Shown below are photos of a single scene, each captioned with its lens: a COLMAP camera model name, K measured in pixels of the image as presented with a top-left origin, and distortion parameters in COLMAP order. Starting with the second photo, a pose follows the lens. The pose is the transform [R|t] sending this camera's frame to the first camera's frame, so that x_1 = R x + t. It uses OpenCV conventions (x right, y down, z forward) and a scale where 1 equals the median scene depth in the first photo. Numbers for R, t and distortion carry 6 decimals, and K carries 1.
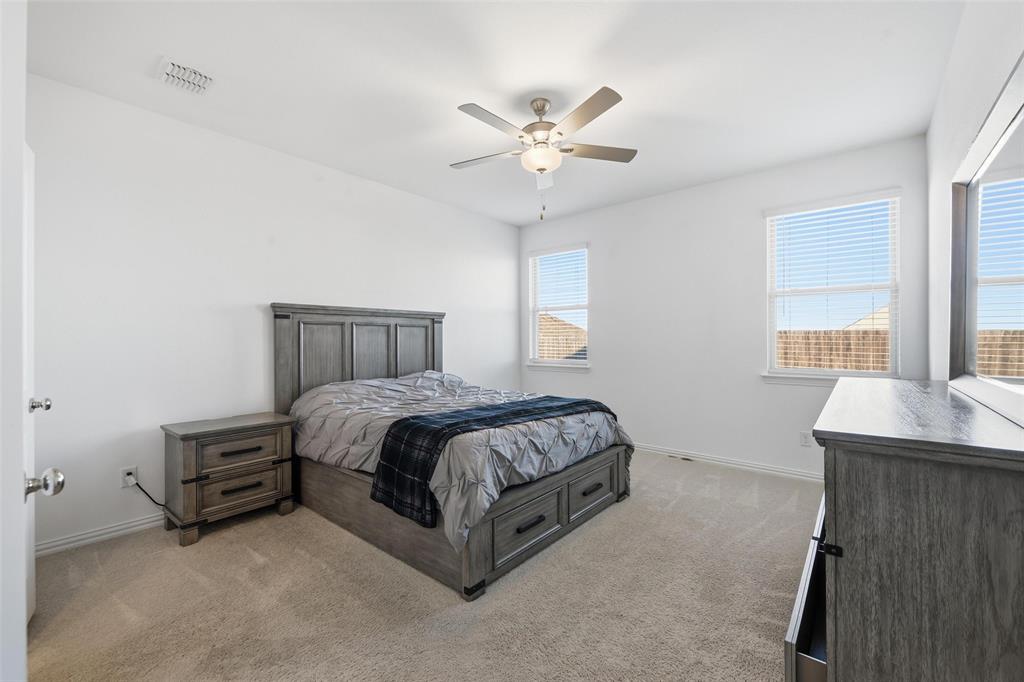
lens RADIAL K [[410.8, 0, 518.8], [0, 410.8, 340.3], [0, 0, 1]] dist [-0.008637, -0.000245]
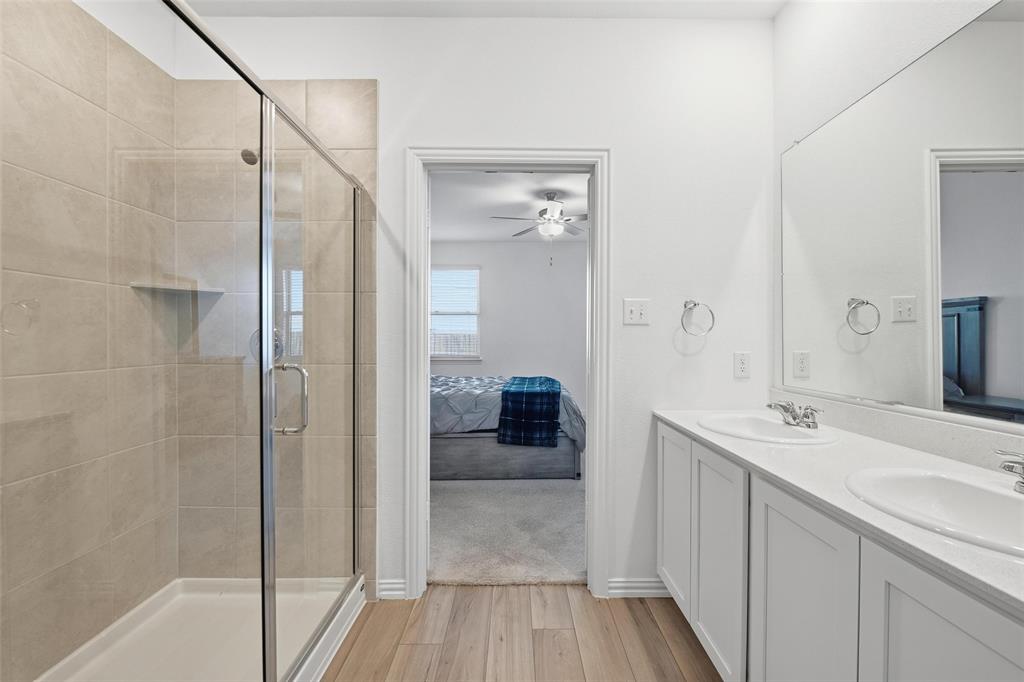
lens RADIAL K [[410.8, 0, 518.8], [0, 410.8, 340.3], [0, 0, 1]] dist [-0.008637, -0.000245]
pose [[0.760492, 0.005720, 0.649322, -1.114553], [-0.004068, 0.999984, -0.004044, 0.012684], [-0.649334, 0.000434, 0.760503, -0.159631]]
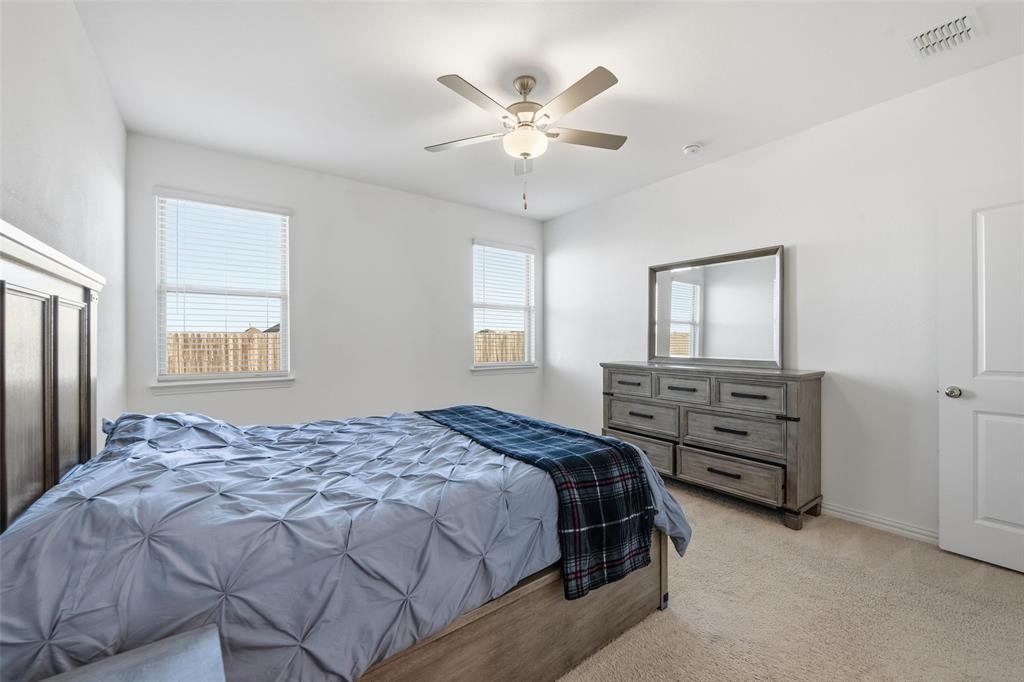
lens RADIAL K [[410.8, 0, 518.8], [0, 410.8, 340.3], [0, 0, 1]] dist [-0.008637, -0.000245]
pose [[0.247939, 0.008047, 0.968742, -0.839224], [0.003849, 0.999949, -0.009291, 0.011535], [-0.968768, 0.006032, 0.247896, 0.788376]]
